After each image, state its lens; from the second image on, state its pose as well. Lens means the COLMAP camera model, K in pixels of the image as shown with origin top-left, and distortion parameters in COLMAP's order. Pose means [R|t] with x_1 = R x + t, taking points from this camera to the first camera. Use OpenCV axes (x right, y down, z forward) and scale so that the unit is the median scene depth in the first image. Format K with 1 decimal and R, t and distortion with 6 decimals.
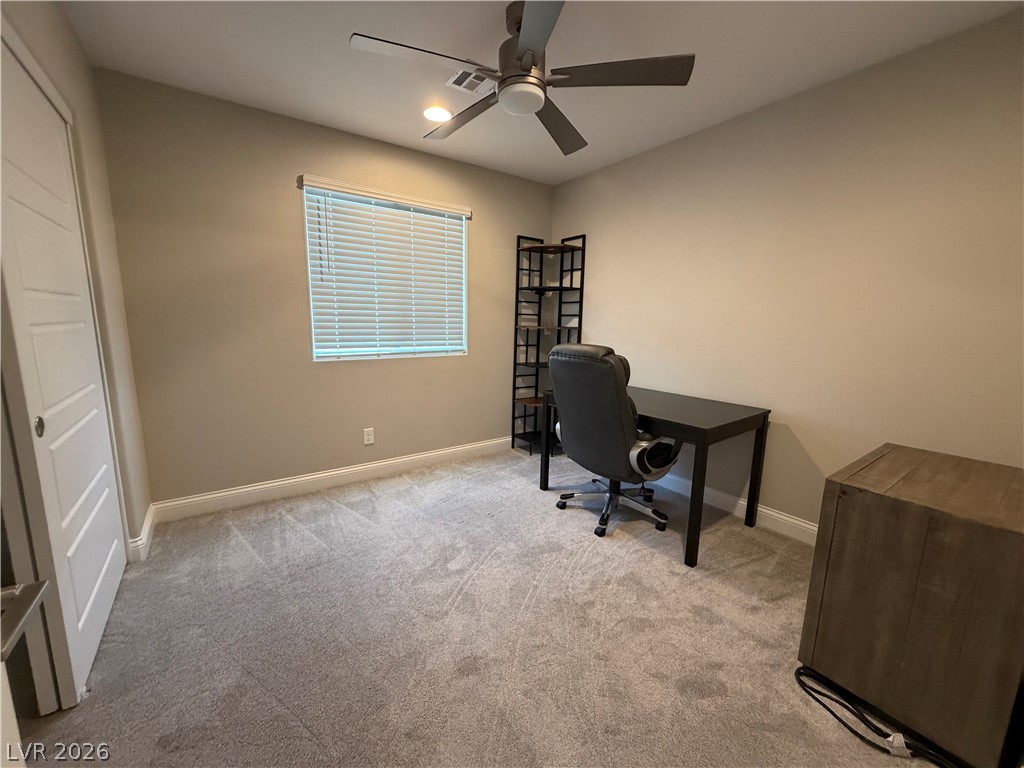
lens RADIAL K [[408.2, 0, 509.6], [0, 408.2, 384.0], [0, 0, 1]] dist [-0.000488, 0.000463]
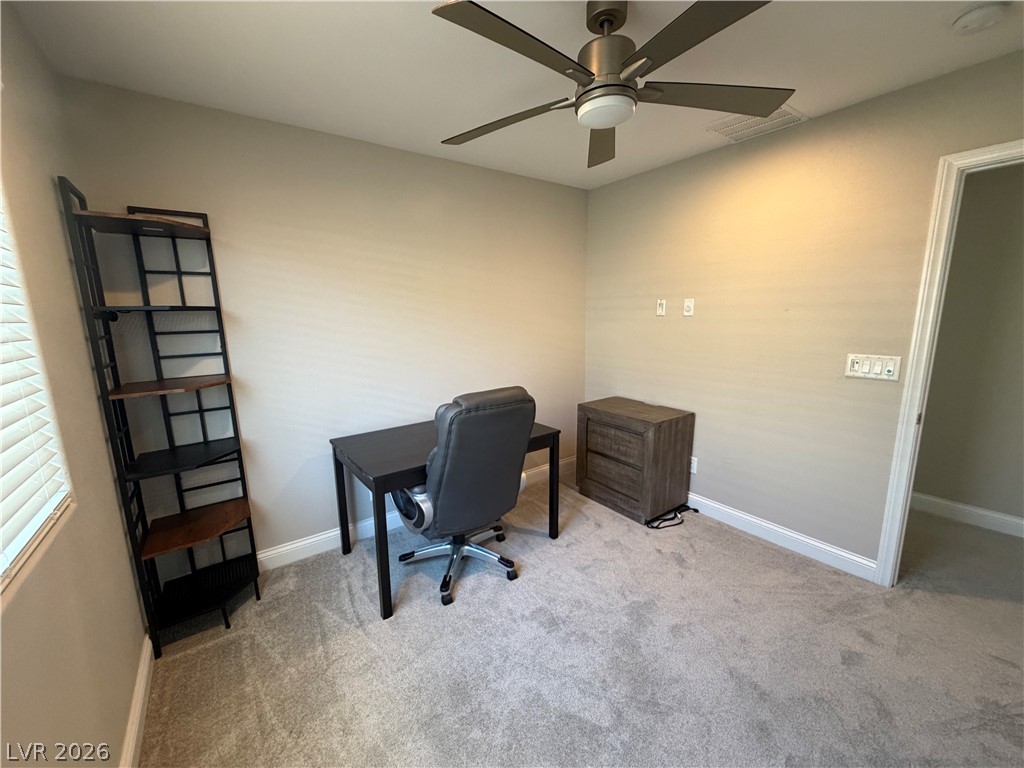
lens RADIAL K [[408.2, 0, 509.6], [0, 408.2, 384.0], [0, 0, 1]] dist [-0.000488, 0.000463]
pose [[-0.010457, -0.193998, 0.980946, -0.442224], [0.174327, 0.965623, 0.192826, -0.179890], [-0.984632, 0.173021, 0.023722, 0.633468]]
